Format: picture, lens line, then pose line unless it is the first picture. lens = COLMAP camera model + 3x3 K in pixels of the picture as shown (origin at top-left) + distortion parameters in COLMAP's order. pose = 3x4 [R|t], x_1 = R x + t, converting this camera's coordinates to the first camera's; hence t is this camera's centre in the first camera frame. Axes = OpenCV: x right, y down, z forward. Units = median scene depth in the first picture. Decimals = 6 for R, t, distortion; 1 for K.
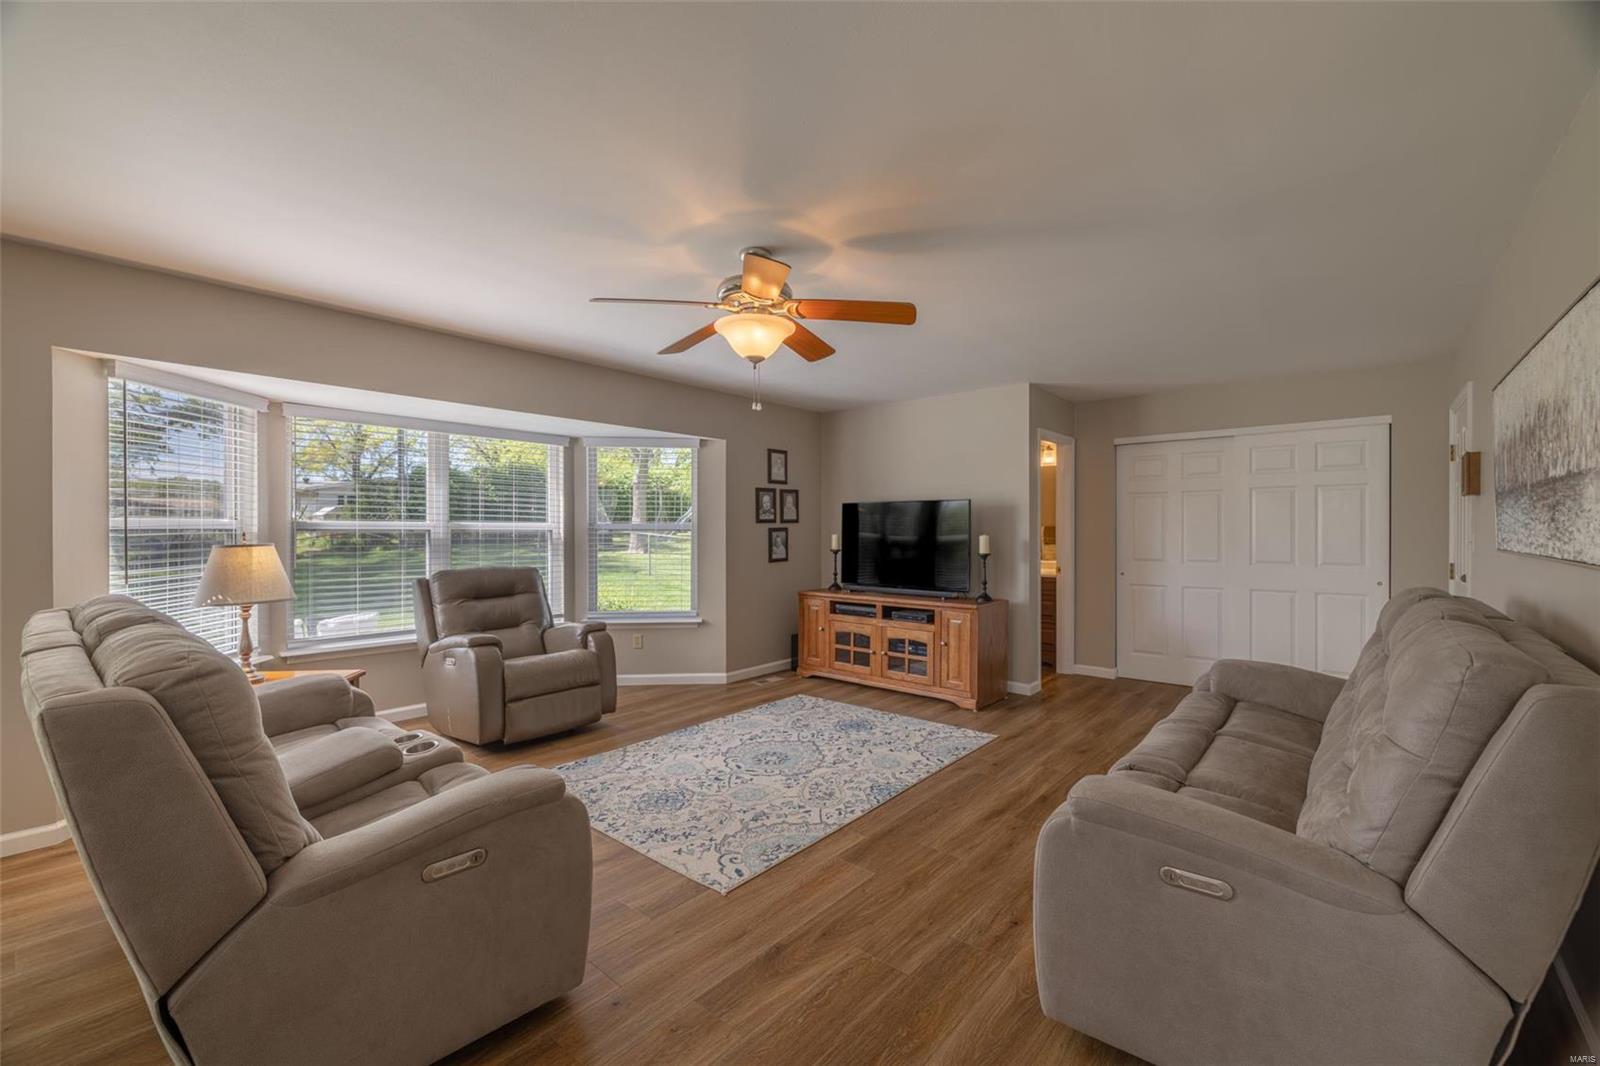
lens RADIAL K [[663.1, 0, 800.0], [0, 663.1, 530.4], [0, 0, 1]] dist [0.002572, 0.000176]
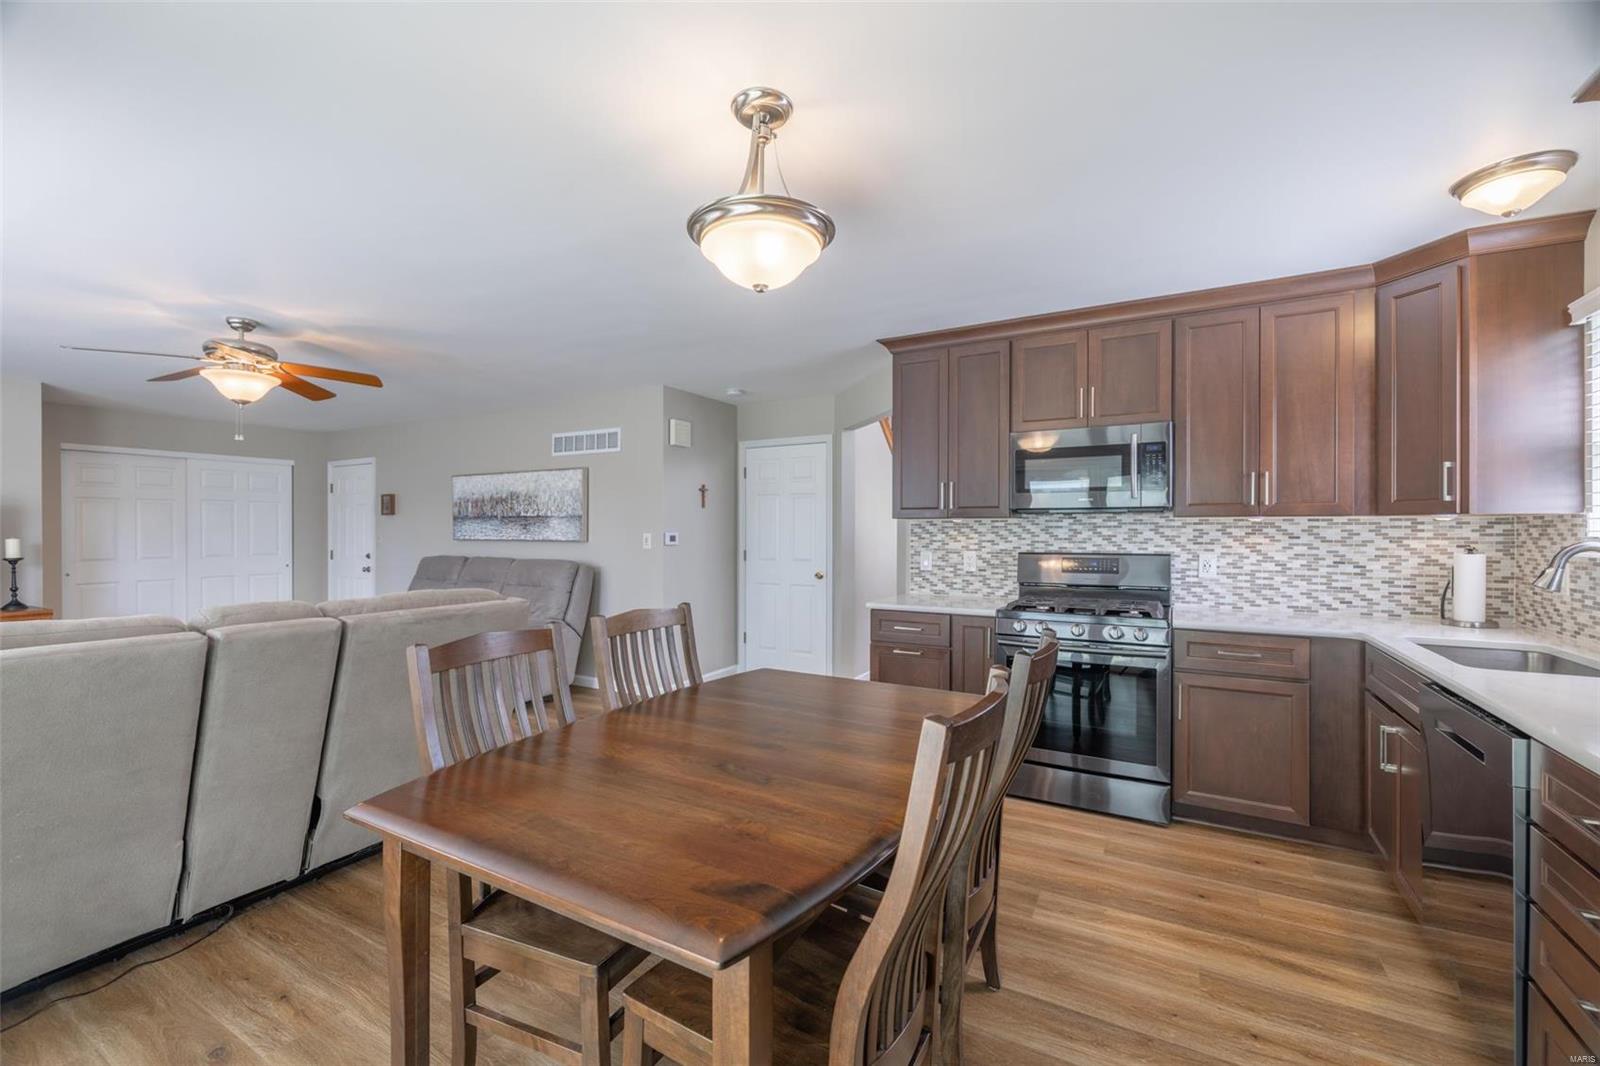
lens RADIAL K [[663.1, 0, 793.2], [0, 663.1, 528.1], [0, 0, 1]] dist [0.002572, 0.000176]
pose [[-0.196409, -0.002115, 0.980520, -1.168429], [0.005062, 0.999982, 0.003171, -0.008437], [-0.980509, 0.005586, -0.196395, 0.153844]]
